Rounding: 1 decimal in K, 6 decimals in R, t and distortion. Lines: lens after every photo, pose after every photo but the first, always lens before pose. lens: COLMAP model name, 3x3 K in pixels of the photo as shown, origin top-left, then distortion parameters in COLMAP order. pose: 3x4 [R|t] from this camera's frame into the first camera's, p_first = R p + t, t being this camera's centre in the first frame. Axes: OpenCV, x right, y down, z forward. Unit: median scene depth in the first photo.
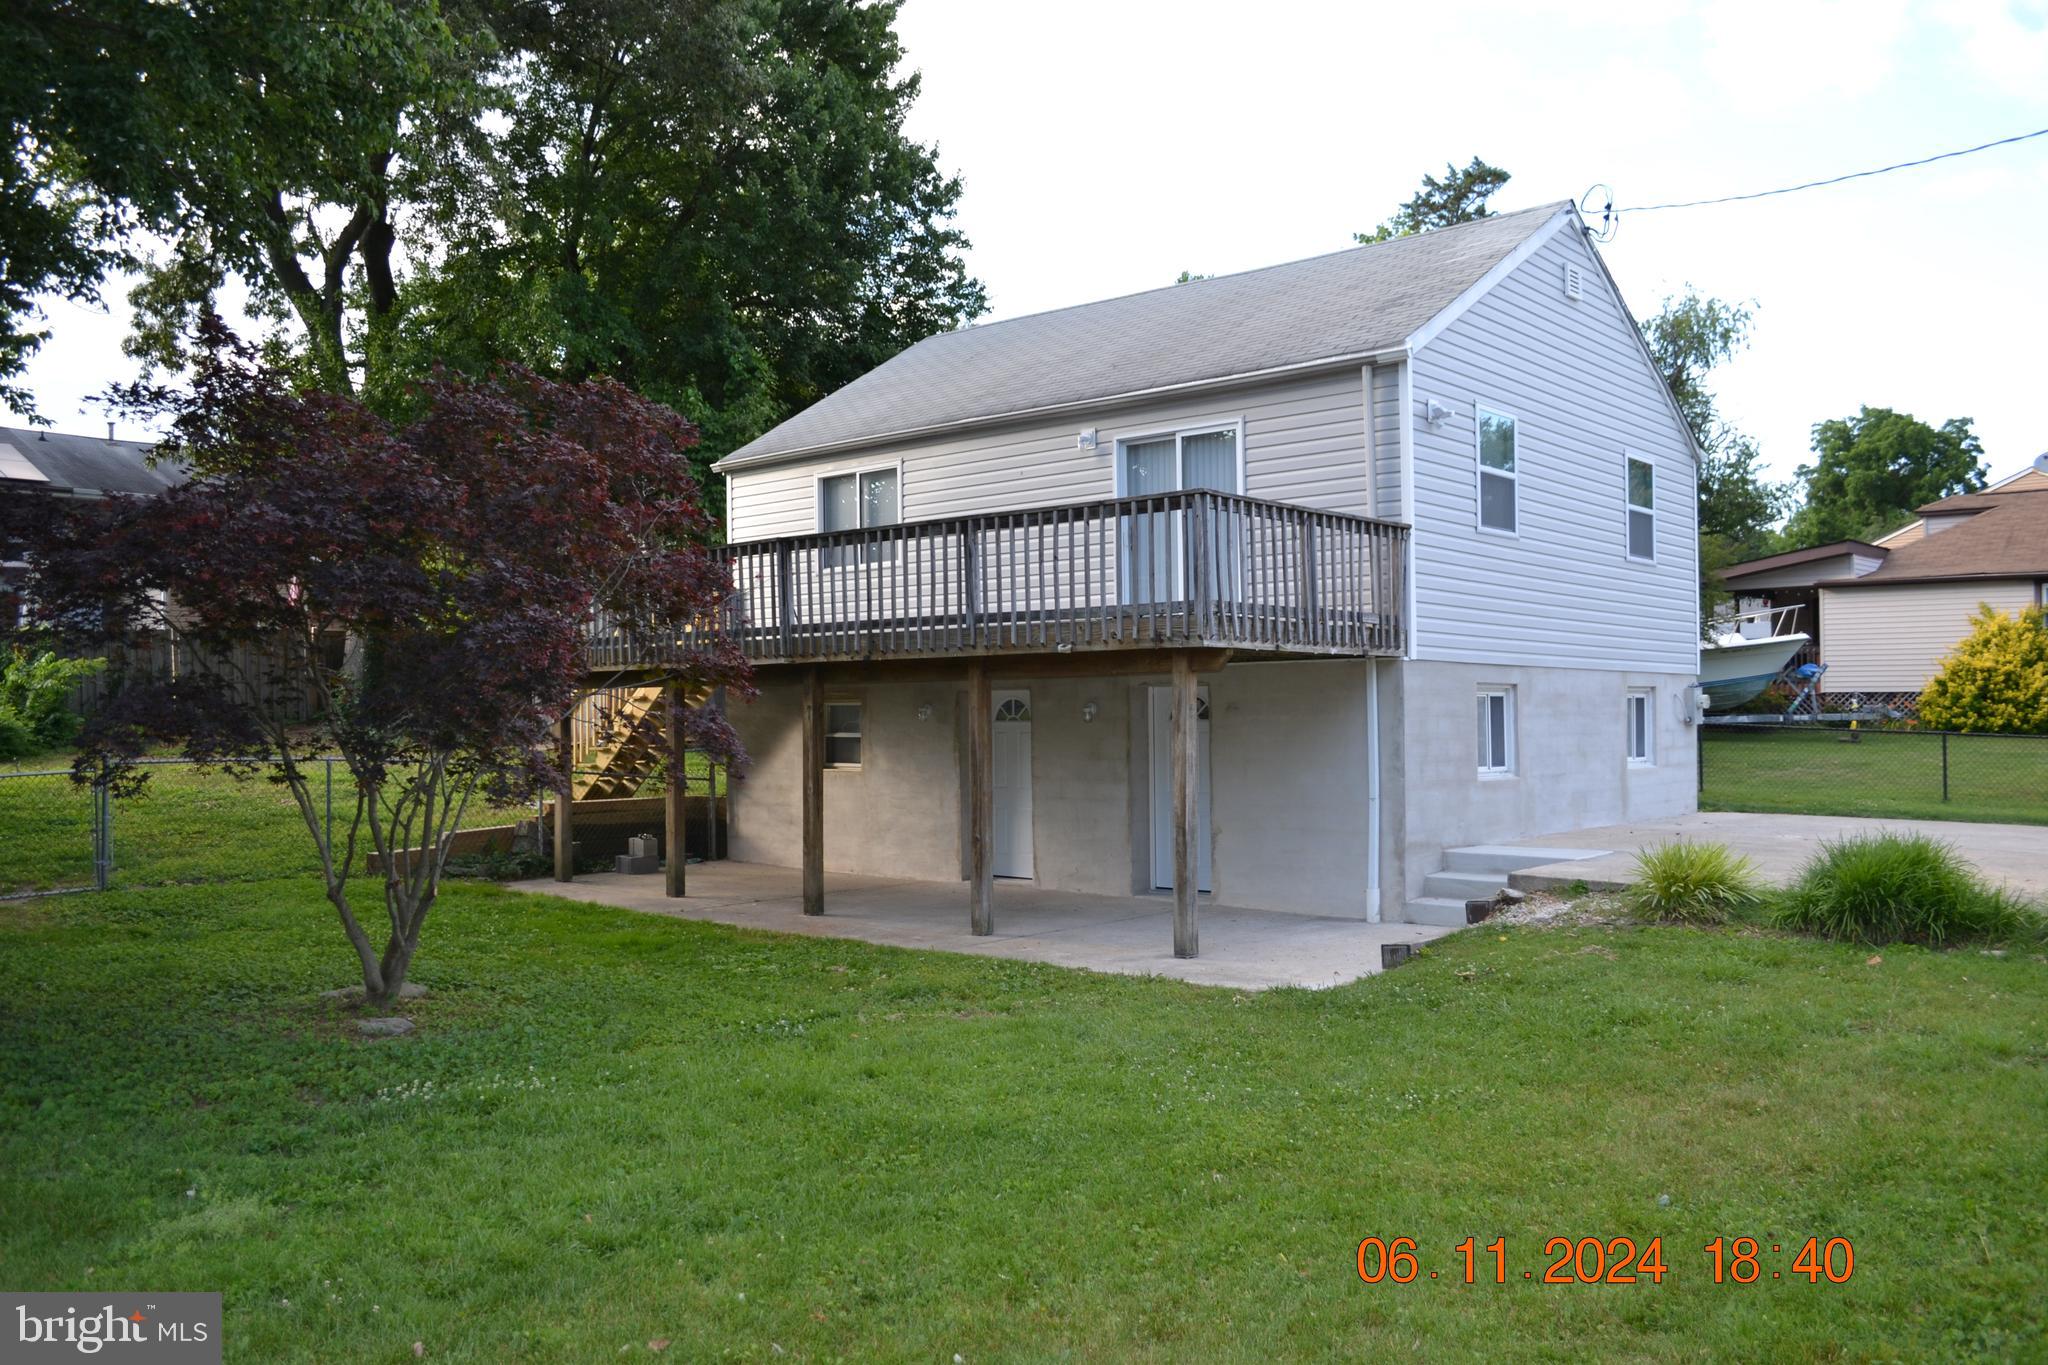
lens RADIAL K [[1629.0, 0, 1012.6], [0, 1629.0, 675.0], [0, 0, 1]] dist [-0.091645, 0.017124]
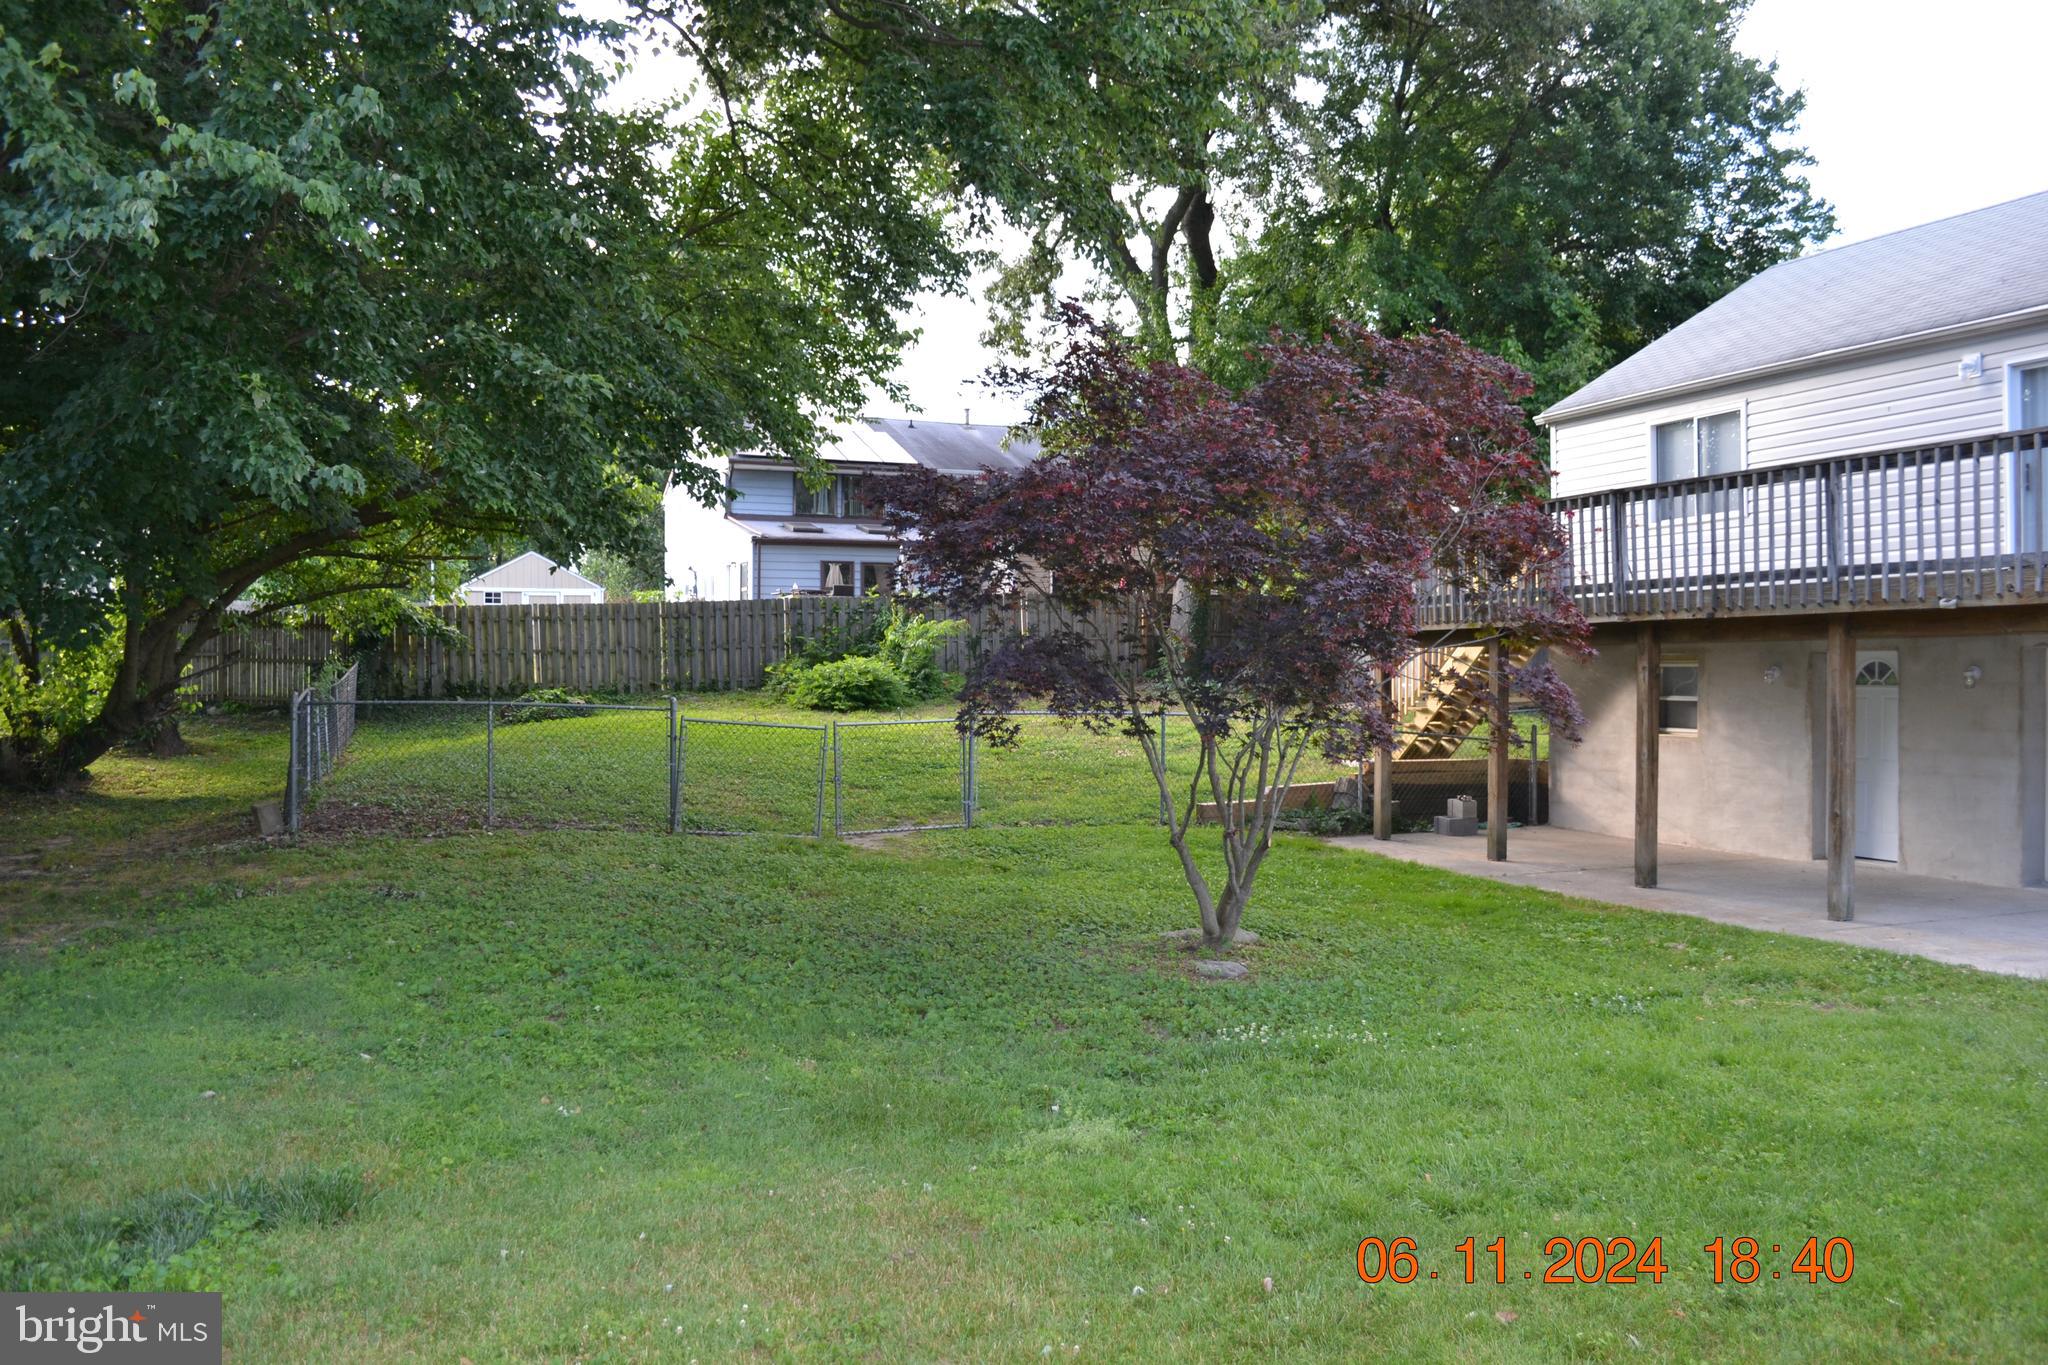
lens RADIAL K [[1629.0, 0, 1012.6], [0, 1629.0, 675.0], [0, 0, 1]] dist [-0.091645, 0.017124]
pose [[0.883619, 0.010764, -0.468082, -0.014263], [0.000358, 0.999720, 0.023666, 0.001828], [0.468206, -0.021080, 0.883368, 0.003375]]
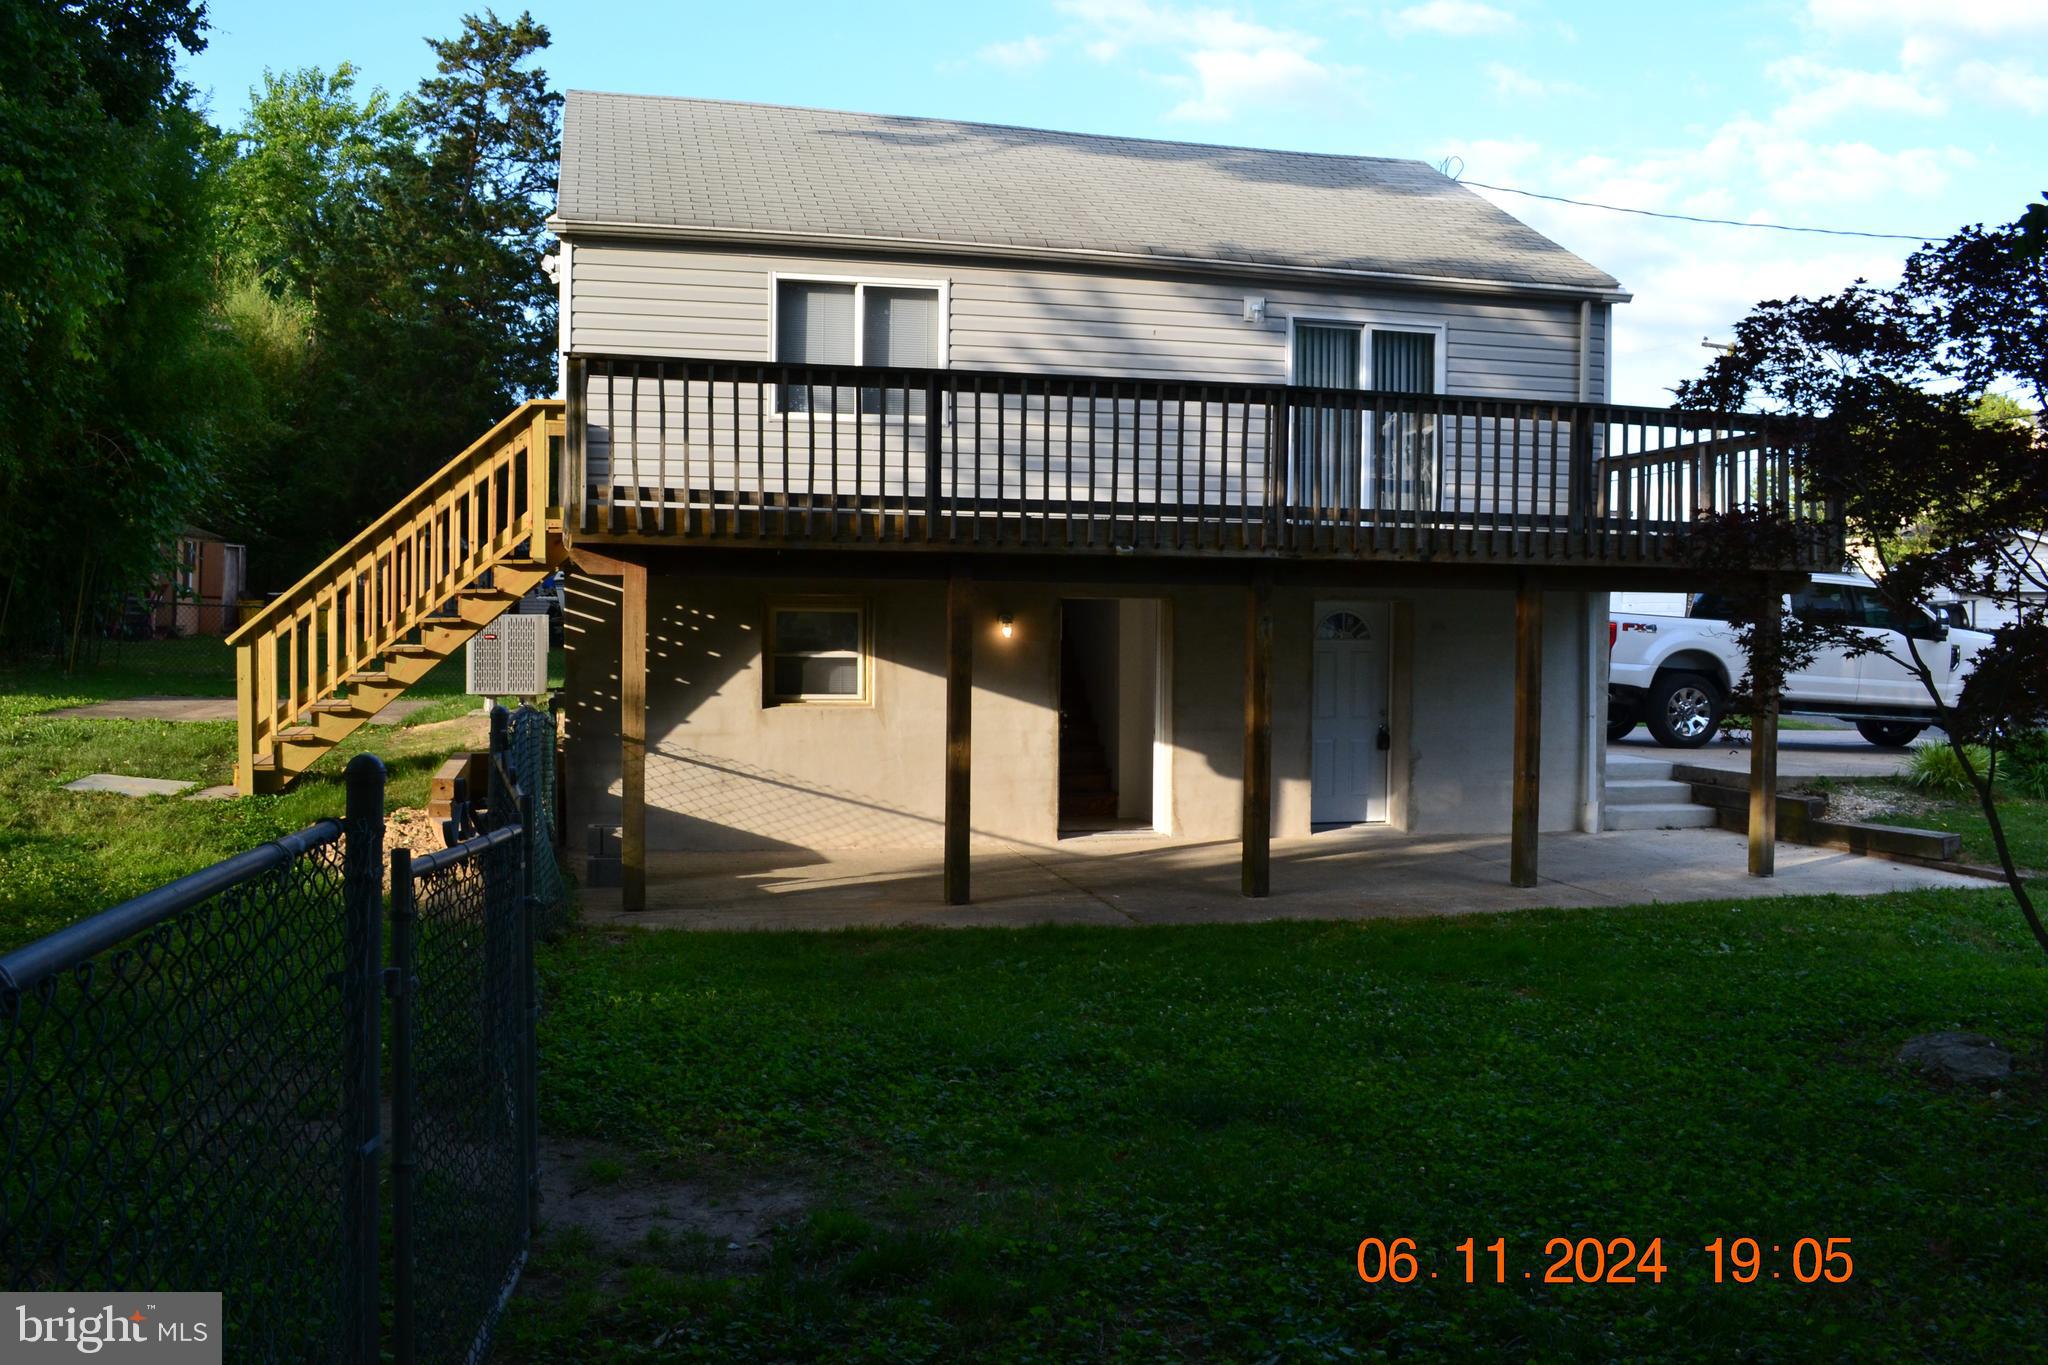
lens RADIAL K [[1629.0, 0, 1012.6], [0, 1629.0, 675.0], [0, 0, 1]] dist [-0.091645, 0.017124]
pose [[0.563068, -0.003874, 0.826401, -0.916850], [-0.031473, 0.999163, 0.026128, 0.035976], [-0.825811, -0.040721, 0.562475, 0.772571]]
